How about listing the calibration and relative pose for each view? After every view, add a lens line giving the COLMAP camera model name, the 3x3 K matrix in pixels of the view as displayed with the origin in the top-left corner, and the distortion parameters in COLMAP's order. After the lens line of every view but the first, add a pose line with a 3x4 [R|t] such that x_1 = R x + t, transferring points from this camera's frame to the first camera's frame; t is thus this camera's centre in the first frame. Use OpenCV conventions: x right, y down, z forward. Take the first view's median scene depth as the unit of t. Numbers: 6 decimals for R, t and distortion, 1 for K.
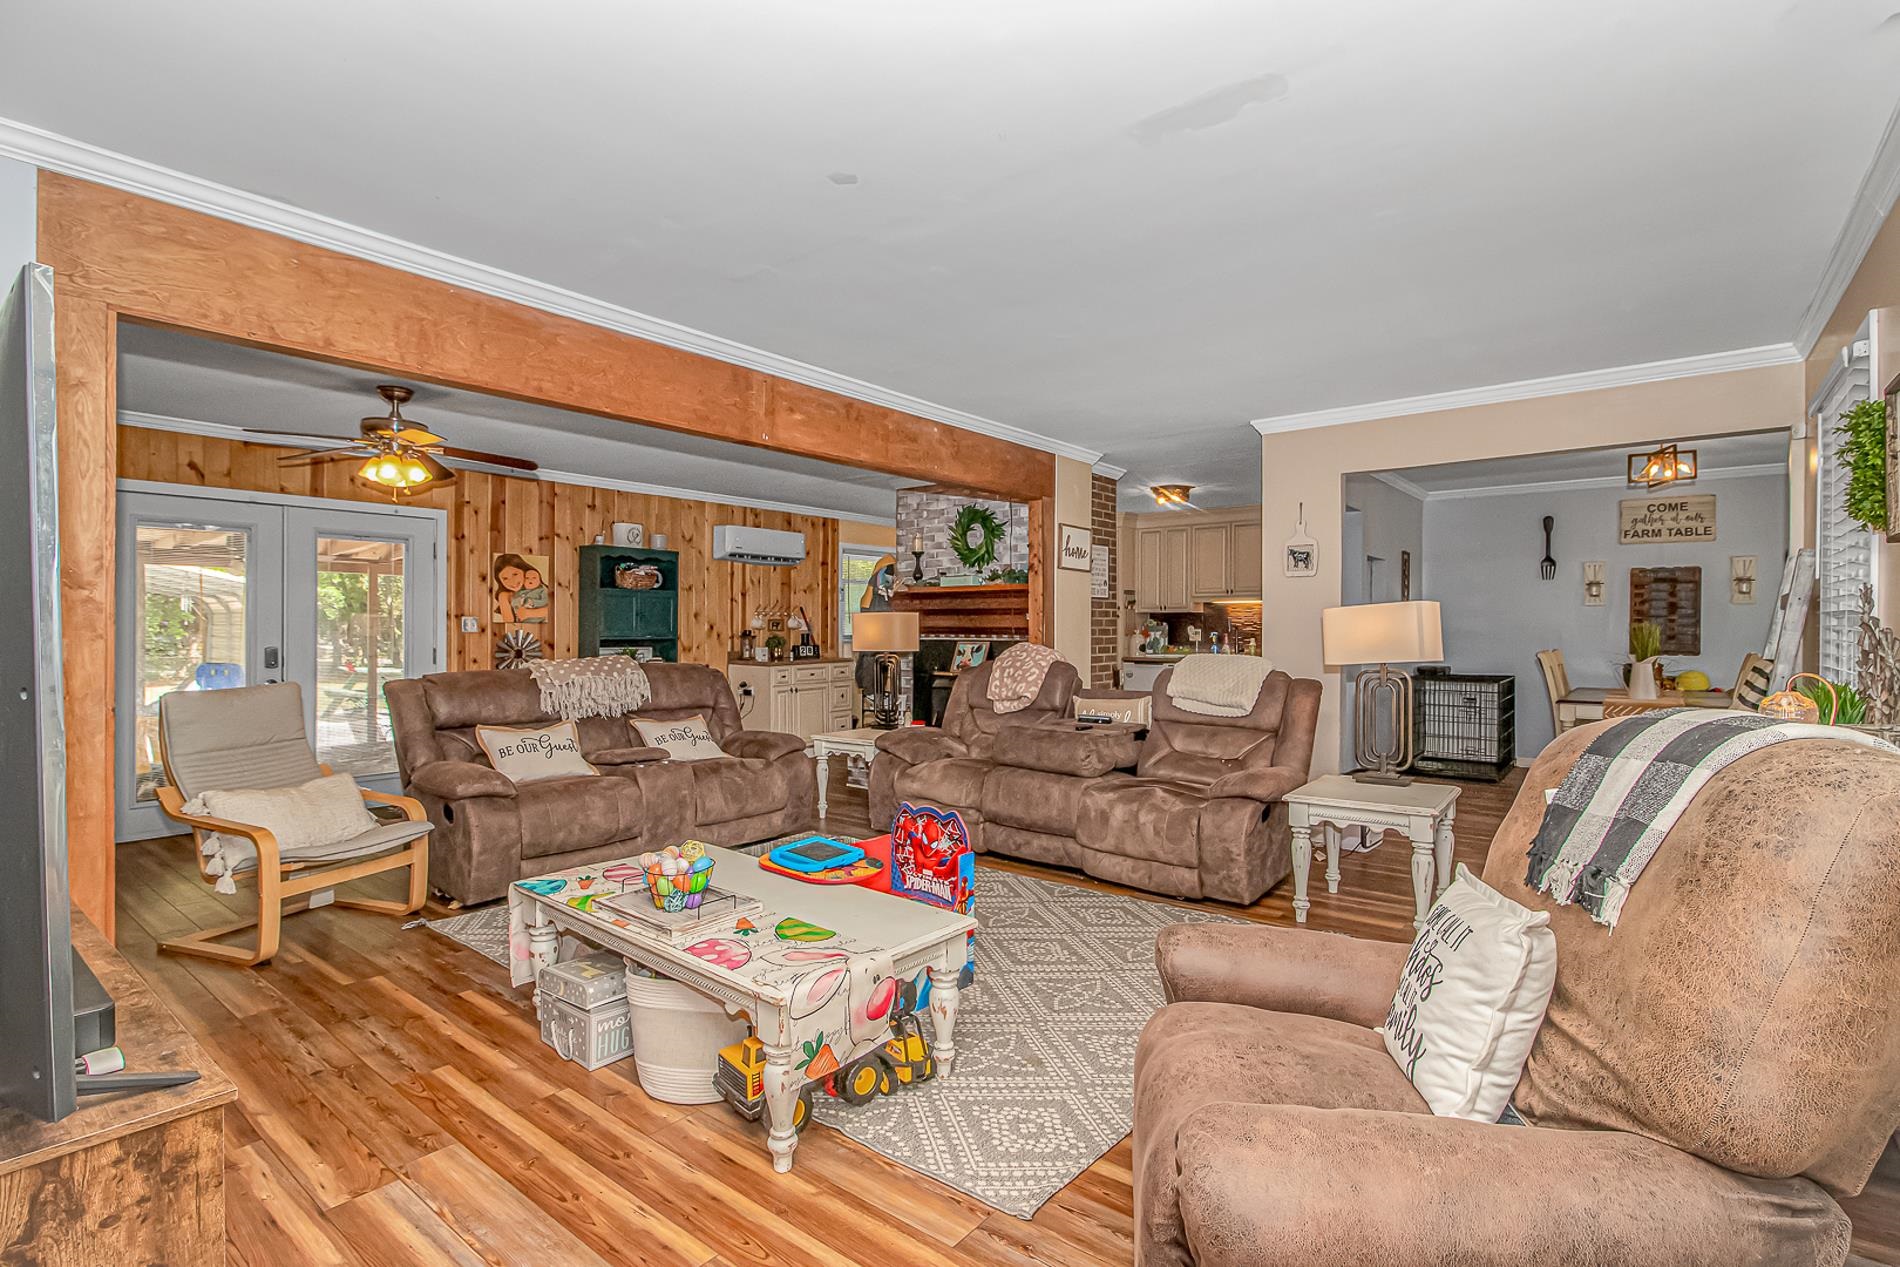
lens RADIAL K [[890.9, 0, 957.1], [0, 890.9, 643.8], [0, 0, 1]] dist [0.007668, -0.014346]
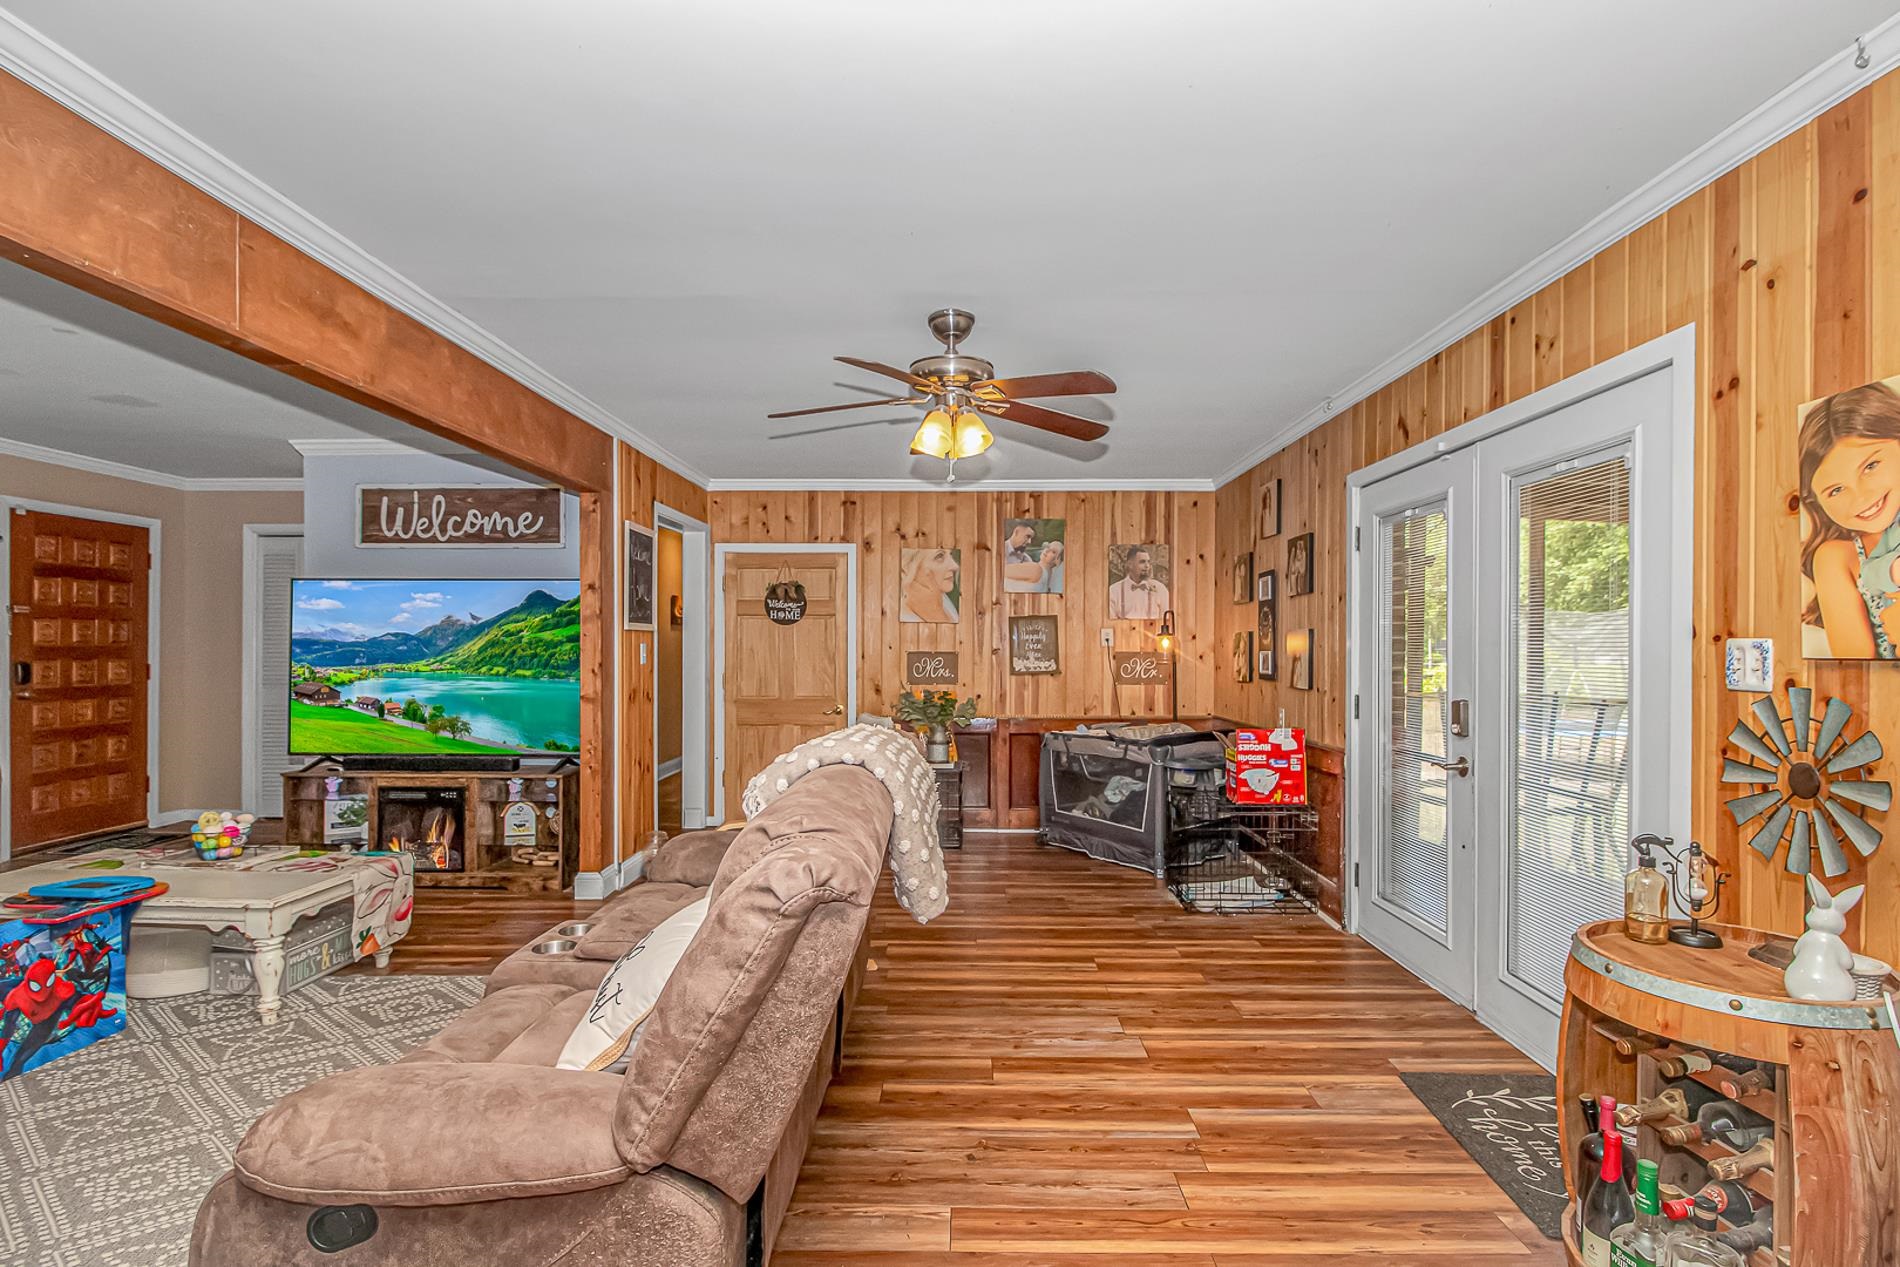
lens RADIAL K [[890.9, 0, 941.6], [0, 890.9, 640.4], [0, 0, 1]] dist [0.007668, -0.014346]
pose [[-0.789375, -0.009994, -0.613829, -0.203843], [-0.016469, 0.999852, 0.004899, -0.037313], [0.613690, 0.013977, -0.789423, 1.490958]]
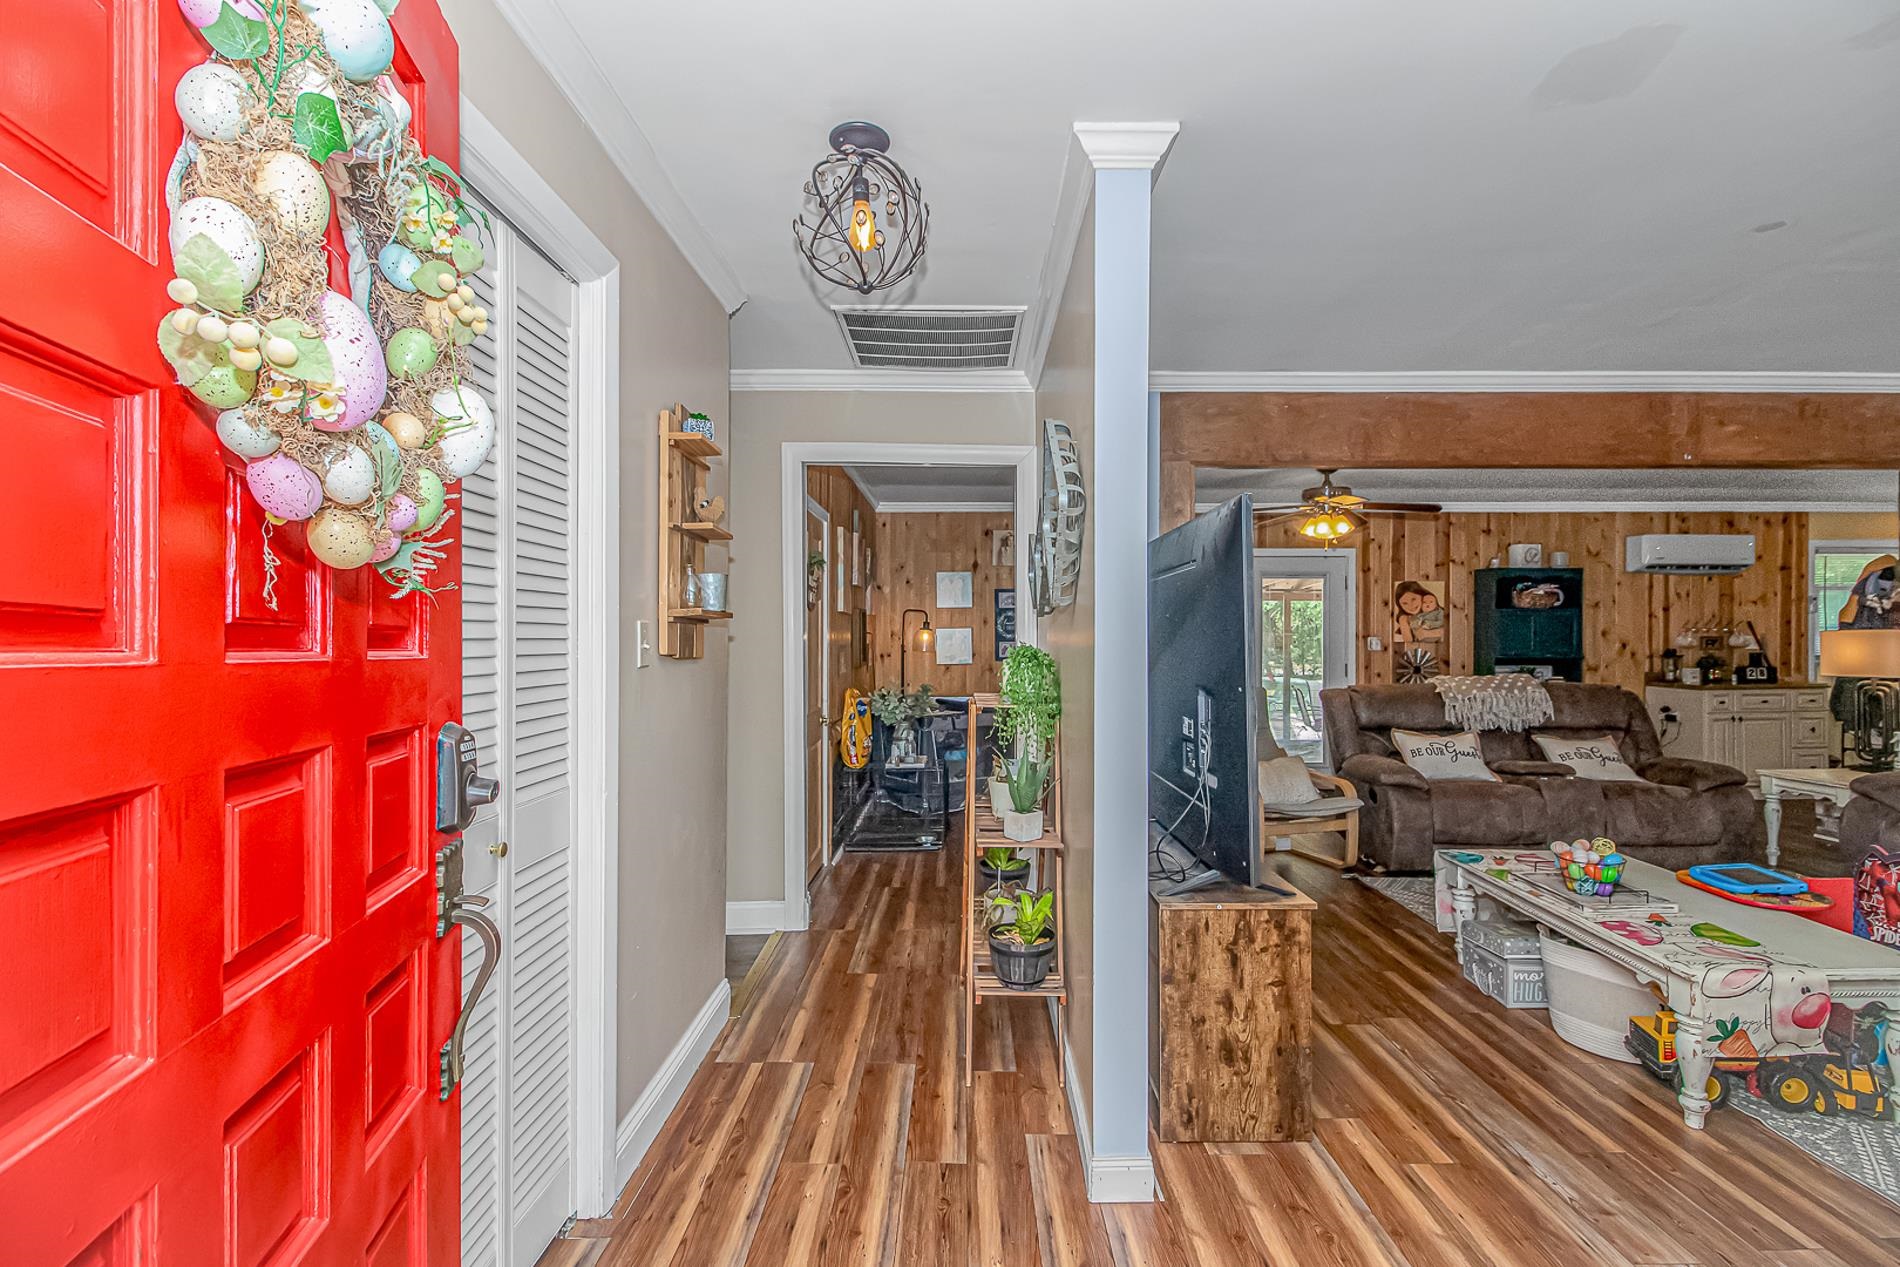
lens RADIAL K [[890.9, 0, 952.0], [0, 890.9, 632.8], [0, 0, 1]] dist [0.007668, -0.014346]
pose [[0.609239, -0.009696, -0.792927, 0.058145], [-0.012032, 0.999697, -0.021468, -0.006065], [0.792895, 0.022620, 0.608938, -0.206659]]
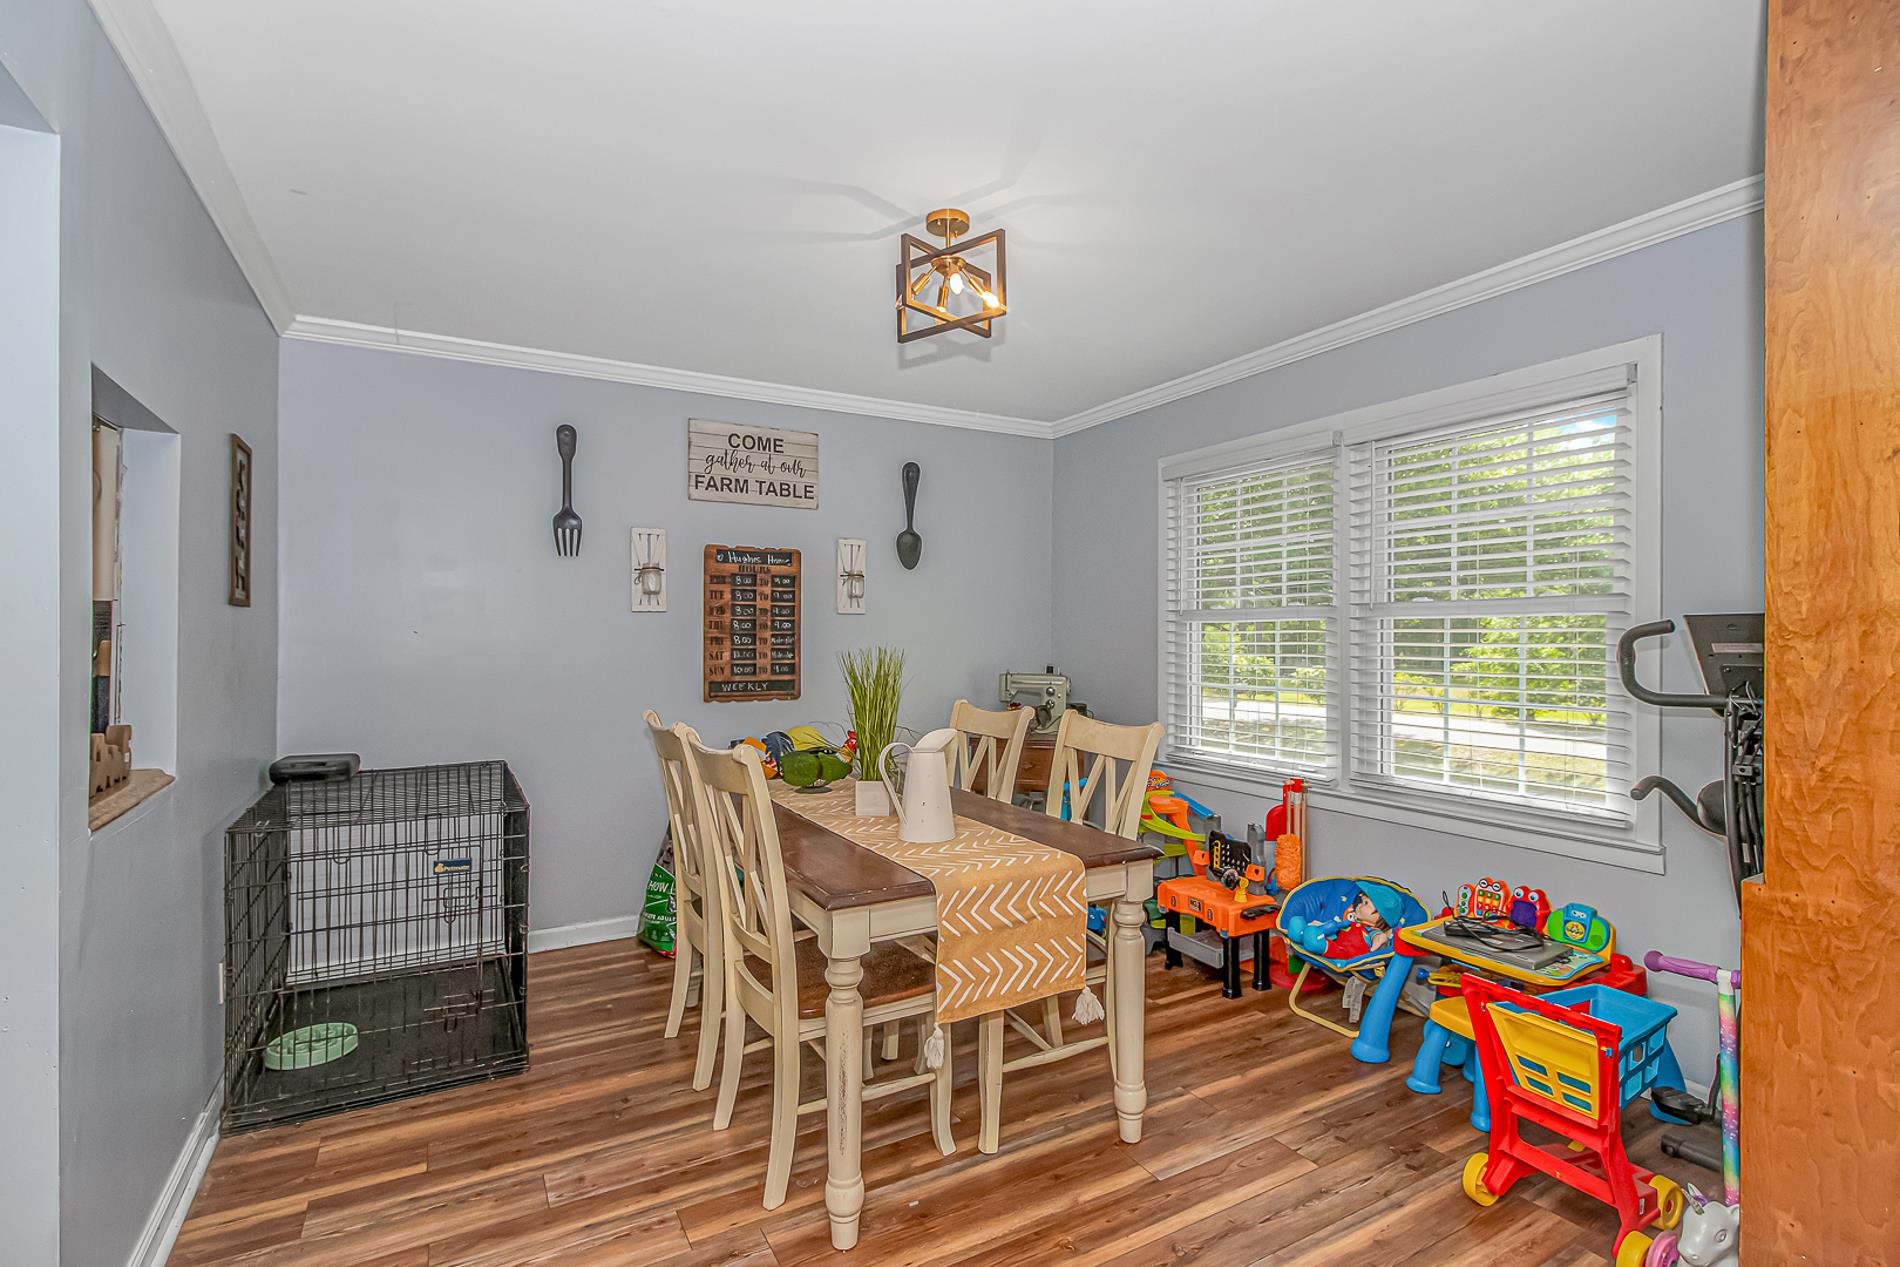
lens RADIAL K [[890.9, 0, 953.2], [0, 890.9, 628.6], [0, 0, 1]] dist [0.007668, -0.014346]
pose [[0.380557, 0.012198, 0.924677, 0.473955], [0.023568, 0.999460, -0.022884, -0.027187], [-0.924457, 0.030501, 0.380064, 0.996853]]
